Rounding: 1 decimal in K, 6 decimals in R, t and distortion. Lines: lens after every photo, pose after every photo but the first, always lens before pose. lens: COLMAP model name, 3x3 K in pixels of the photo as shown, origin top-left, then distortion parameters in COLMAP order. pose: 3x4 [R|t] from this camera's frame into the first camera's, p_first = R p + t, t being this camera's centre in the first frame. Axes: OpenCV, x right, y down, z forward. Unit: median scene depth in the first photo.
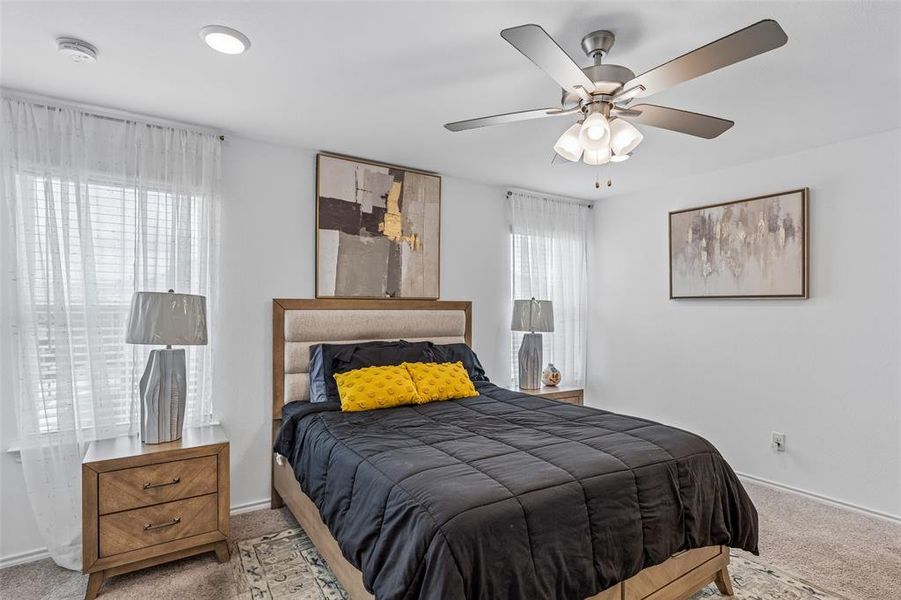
lens RADIAL K [[463.0, 0, 434.3], [0, 463.0, 313.5], [0, 0, 1]] dist [-0.003943, 0.000184]
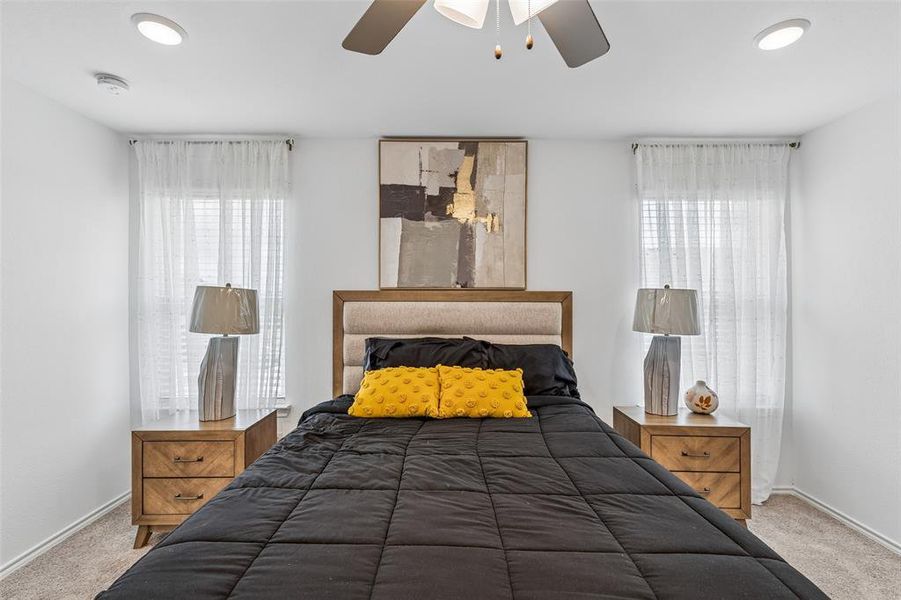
lens RADIAL K [[405.9, 0, 453.5], [0, 405.9, 297.1], [0, 0, 1]] dist [0.004018, 0.001075]
pose [[0.845465, -0.002280, -0.534025, 0.334129], [-0.006759, 0.999865, -0.014970, -0.005929], [0.533988, 0.016266, 0.845336, 0.370268]]
